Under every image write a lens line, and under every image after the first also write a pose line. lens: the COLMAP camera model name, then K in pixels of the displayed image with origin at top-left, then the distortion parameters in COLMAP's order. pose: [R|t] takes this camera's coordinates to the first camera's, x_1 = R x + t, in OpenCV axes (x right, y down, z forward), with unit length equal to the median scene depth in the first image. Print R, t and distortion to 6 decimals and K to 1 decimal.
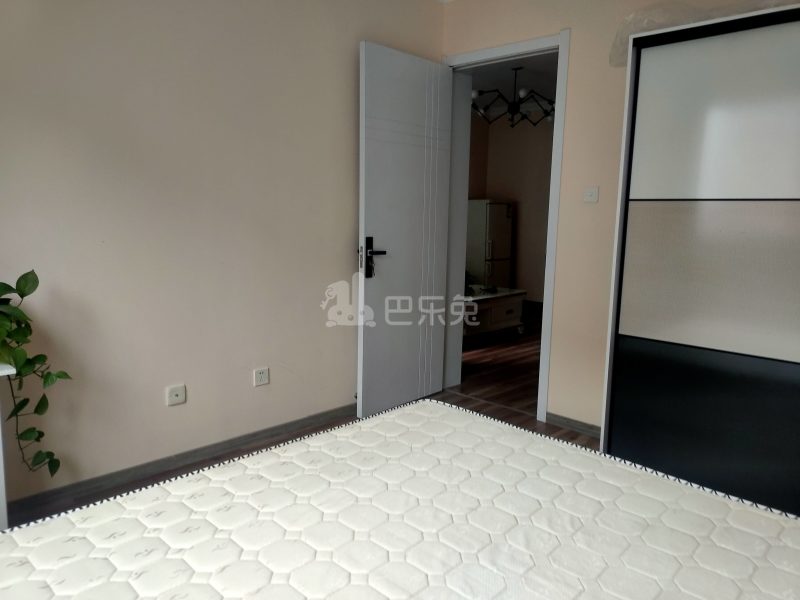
lens RADIAL K [[611.5, 0, 399.7], [0, 611.5, 304.5], [0, 0, 1]] dist [0.030233, 0.005511]
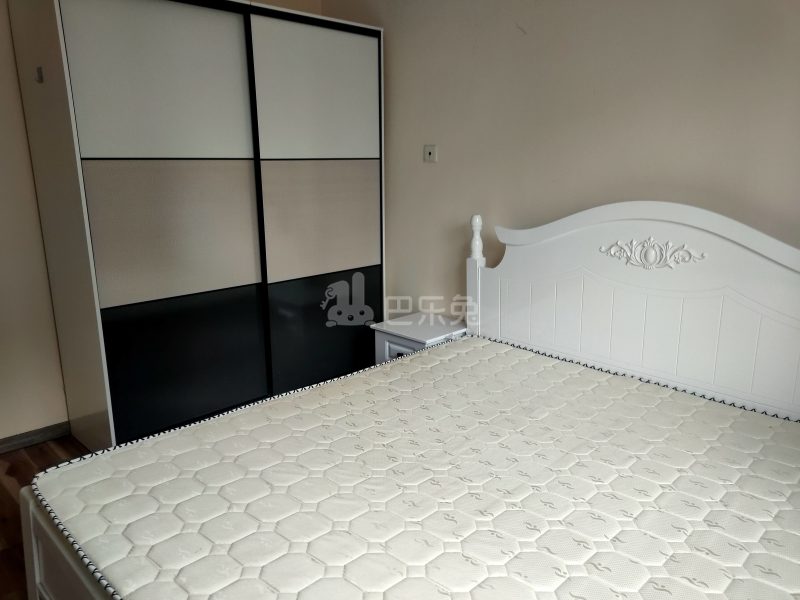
lens RADIAL K [[611.5, 0, 402.4], [0, 611.5, 295.8], [0, 0, 1]] dist [0.030233, 0.005511]
pose [[-0.000799, -0.222346, 0.974967, -0.695423], [0.176335, 0.959659, 0.219000, -0.127205], [-0.984330, 0.172096, 0.038441, 0.724104]]
